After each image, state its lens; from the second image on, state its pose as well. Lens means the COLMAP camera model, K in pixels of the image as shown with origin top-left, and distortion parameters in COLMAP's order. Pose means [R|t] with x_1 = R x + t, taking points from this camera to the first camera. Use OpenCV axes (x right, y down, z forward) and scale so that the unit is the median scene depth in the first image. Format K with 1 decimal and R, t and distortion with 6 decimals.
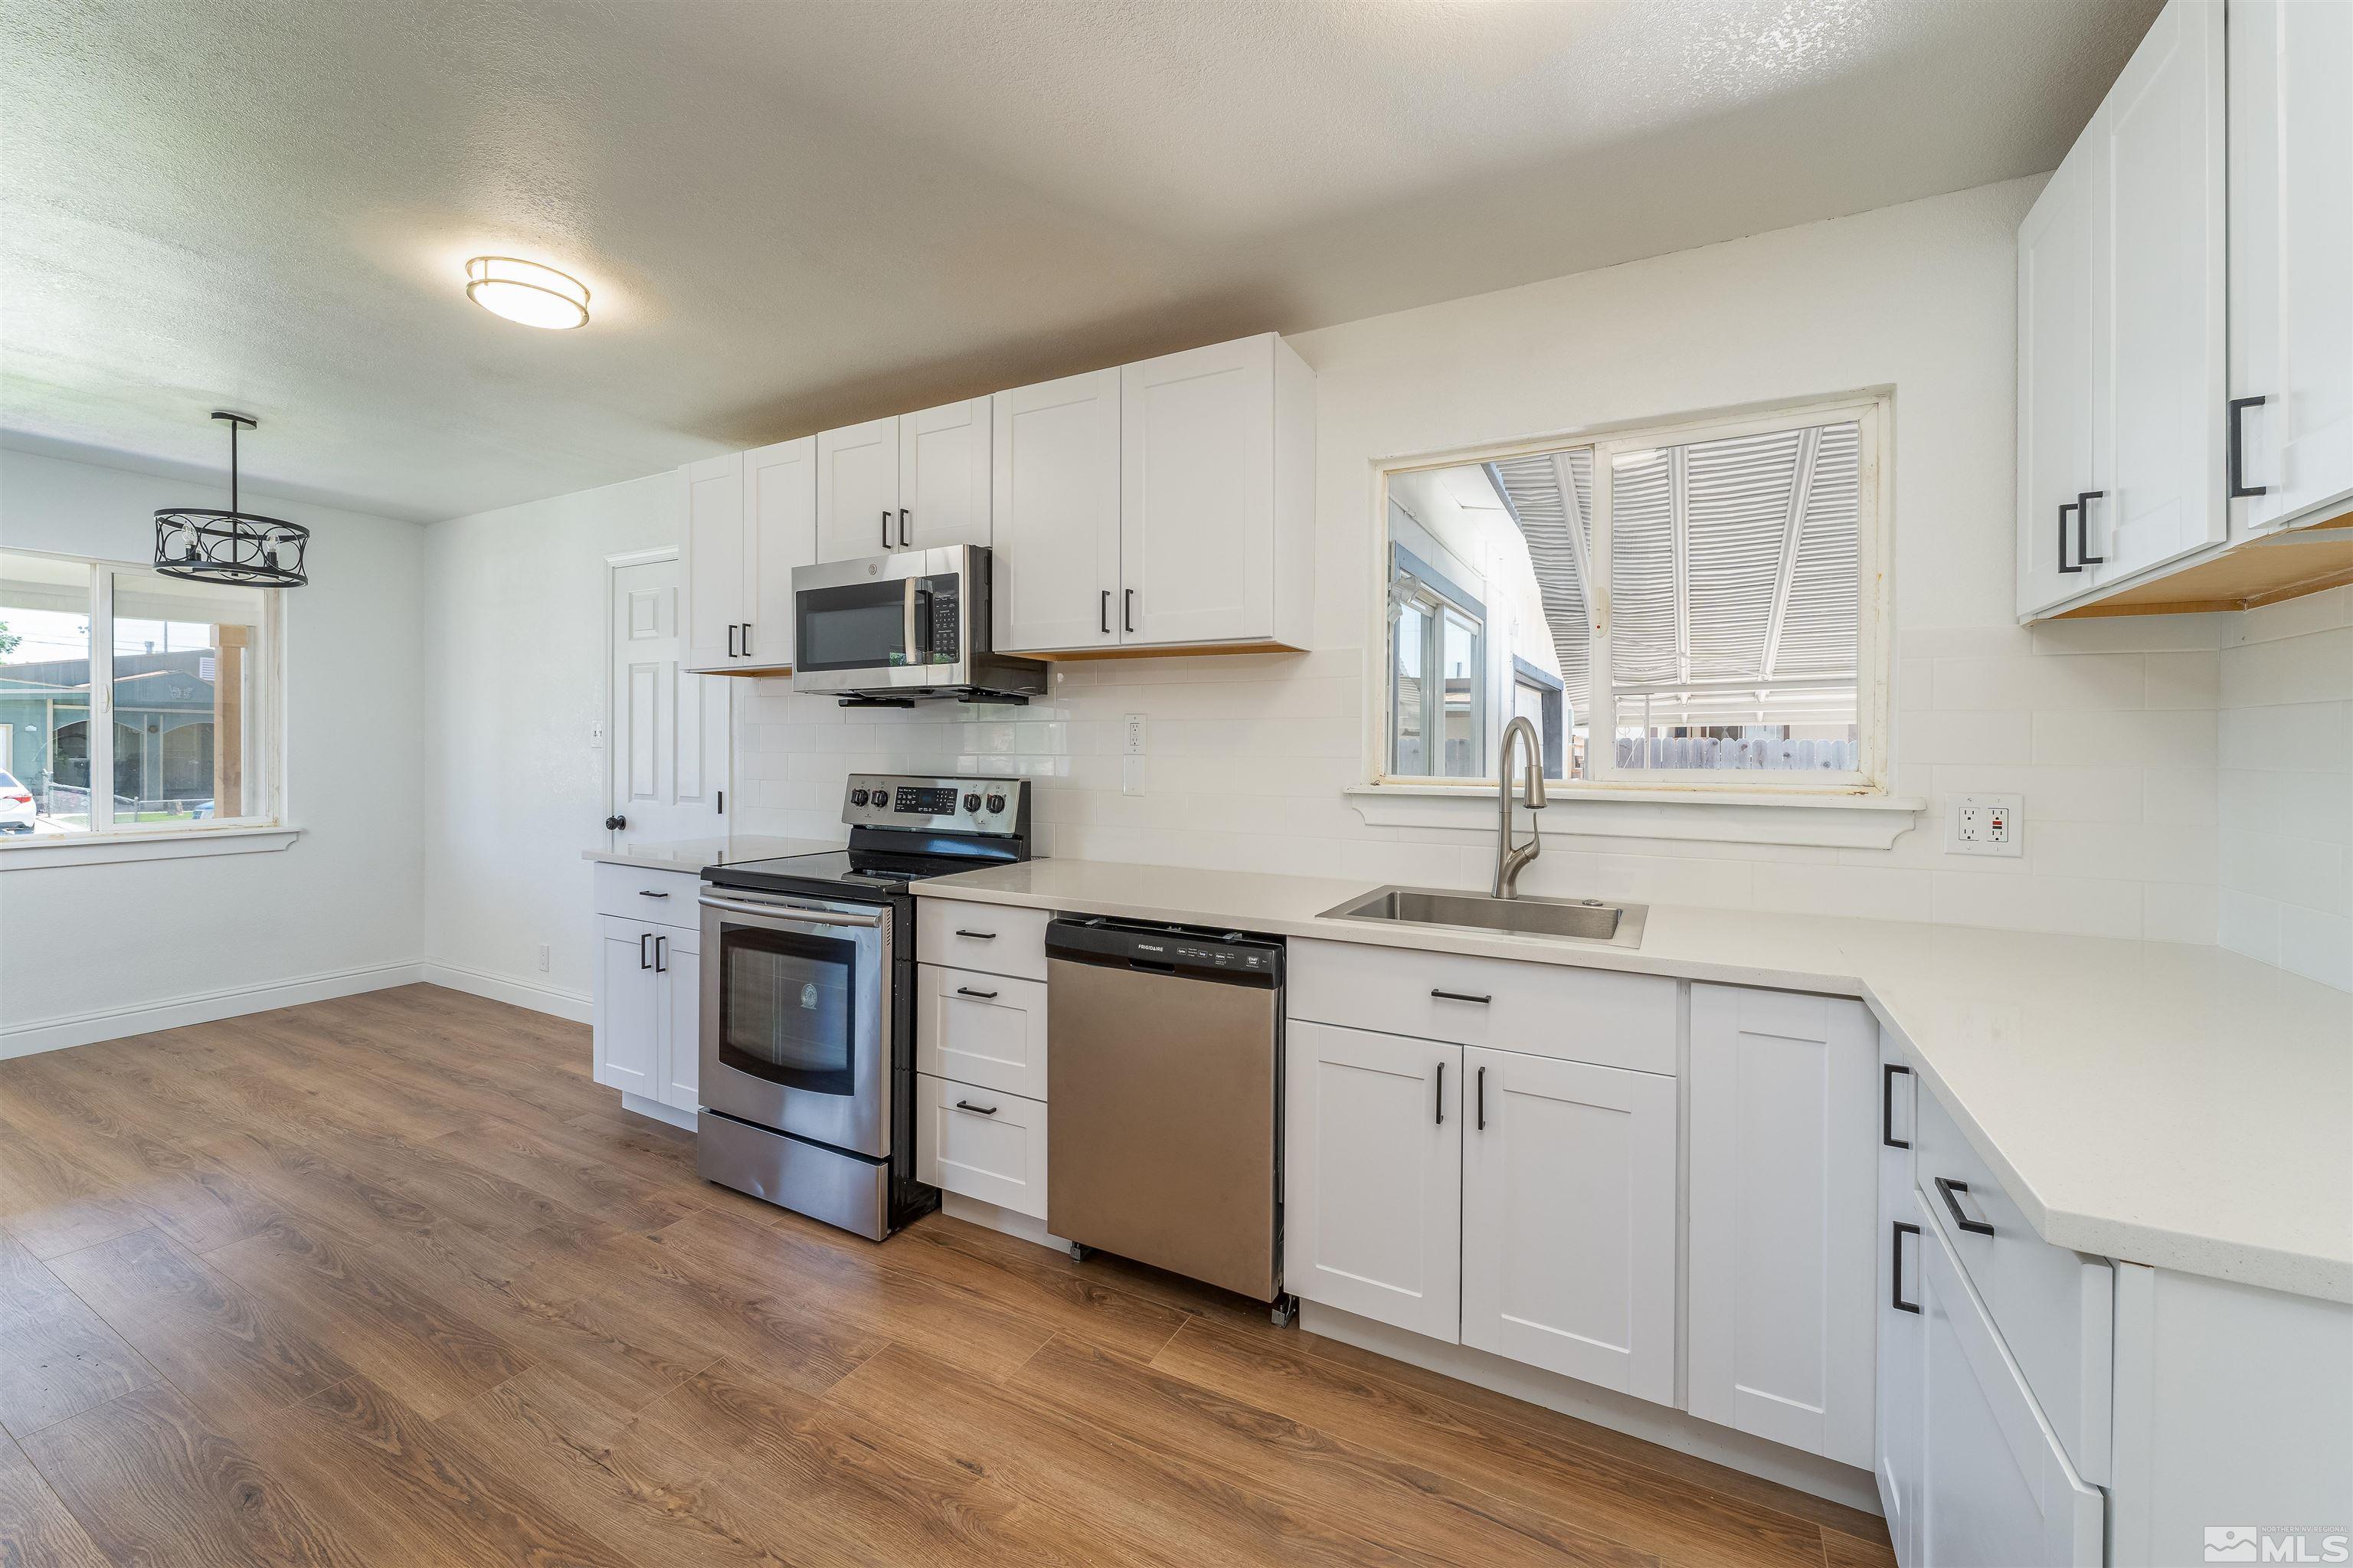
lens RADIAL K [[918.2, 0, 1177.6], [0, 918.2, 746.5], [0, 0, 1]] dist [-0.001359, -0.000212]
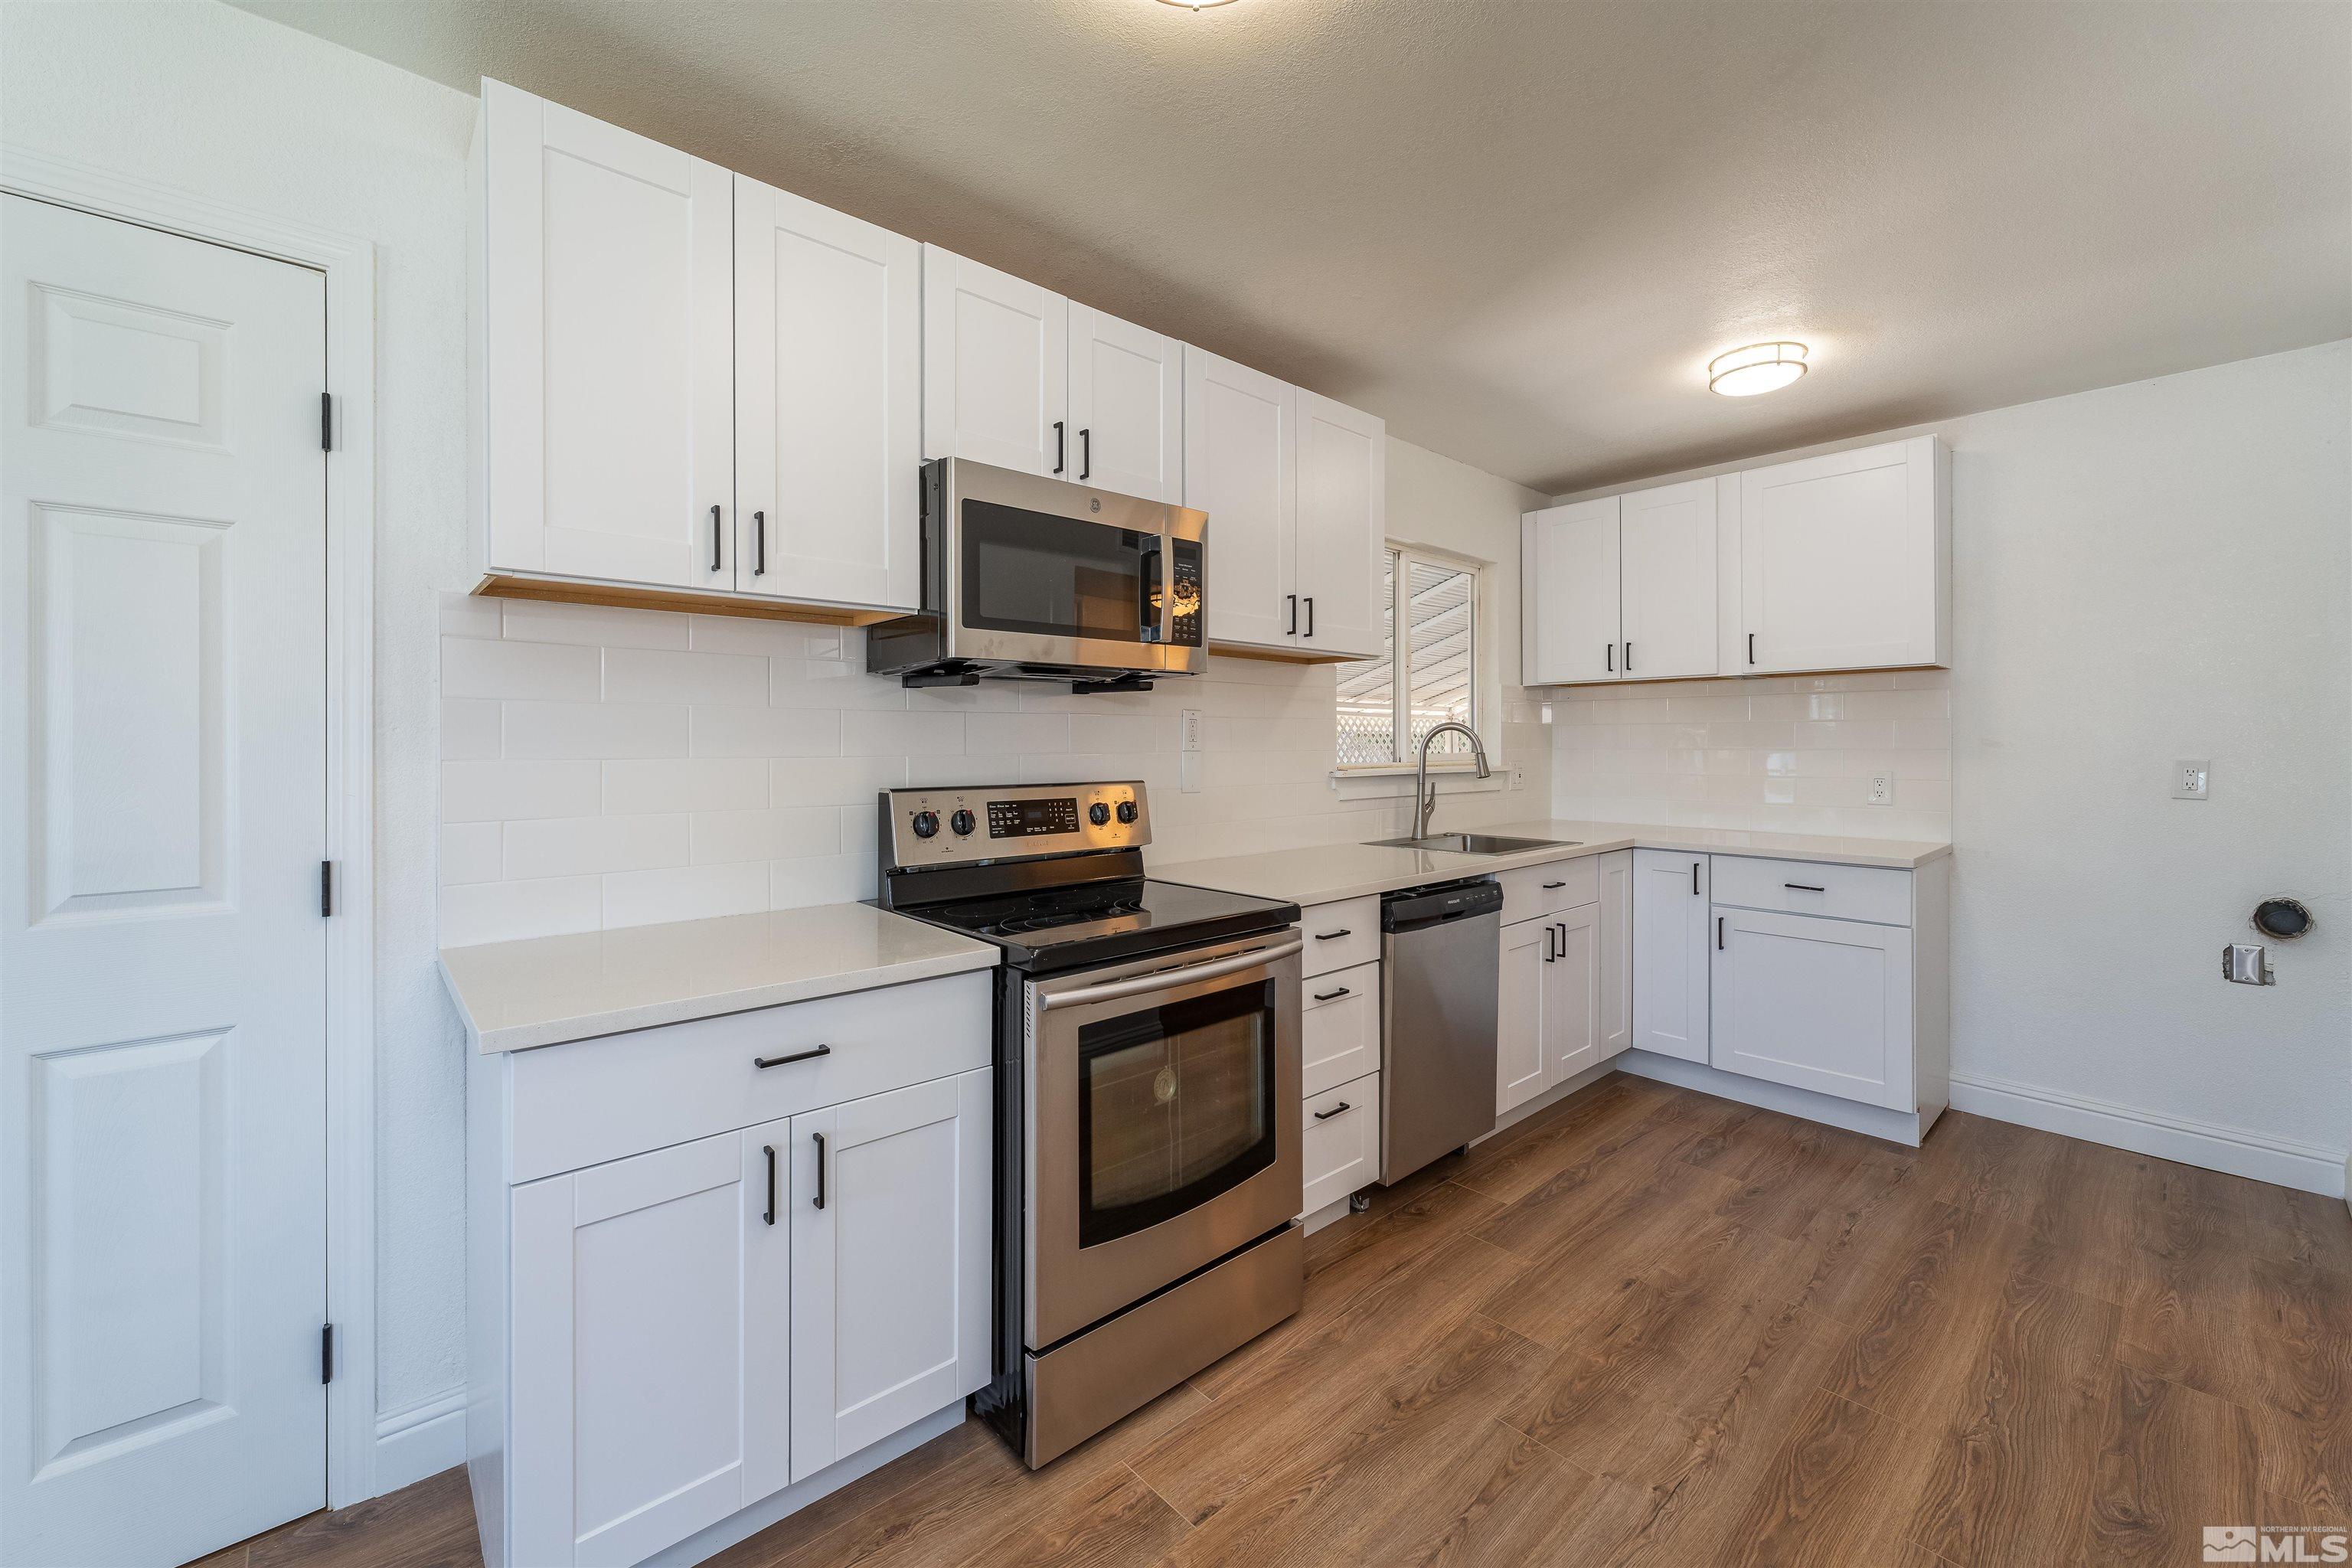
lens RADIAL K [[941.3, 0, 1175.4], [0, 941.3, 742.7], [0, 0, 1]] dist [-0.000015, -0.000054]
pose [[0.339739, -0.005605, 0.940503, -1.178275], [0.004036, 0.999982, 0.004502, -0.005734], [-0.940511, 0.002266, 0.339755, 0.785807]]
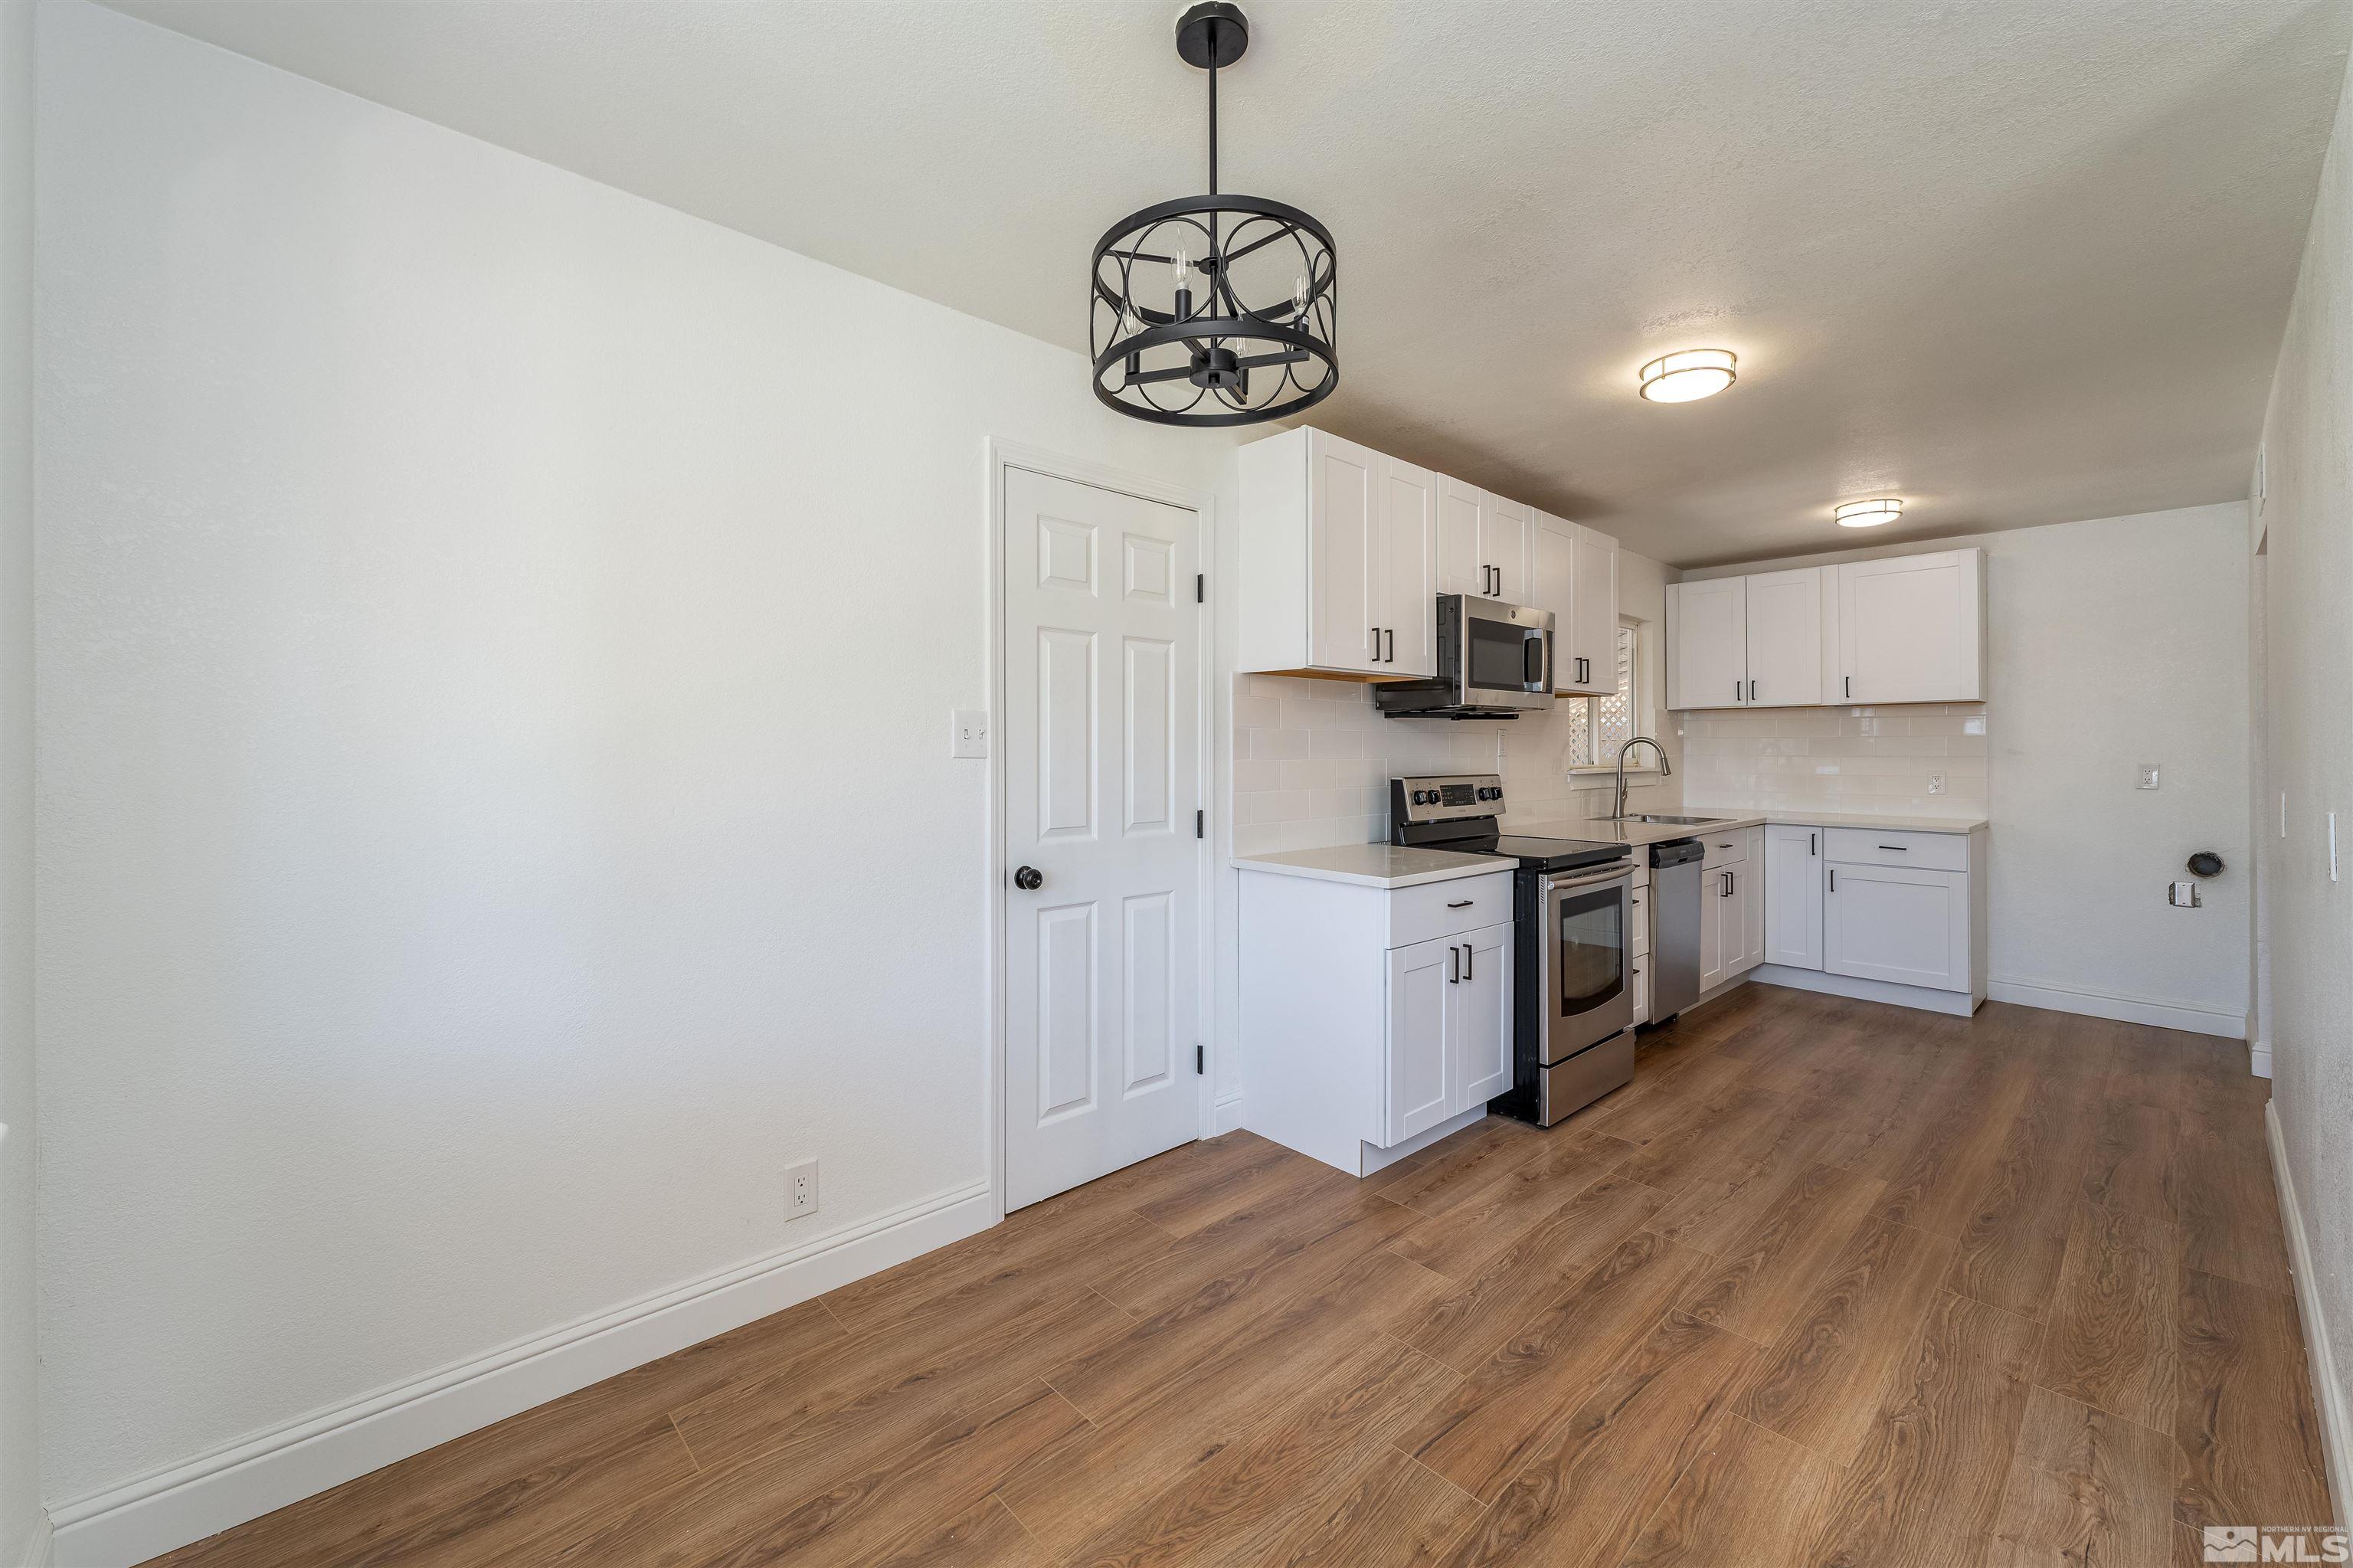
lens RADIAL K [[945.9, 0, 1147.5], [0, 945.9, 739.5], [0, 0, 1]] dist [0.001014, 0.000266]
pose [[0.336585, 0.003552, 0.941646, -2.011787], [0.000273, 0.999992, -0.003869, -0.014959], [-0.941653, 0.001559, 0.336582, 1.193641]]
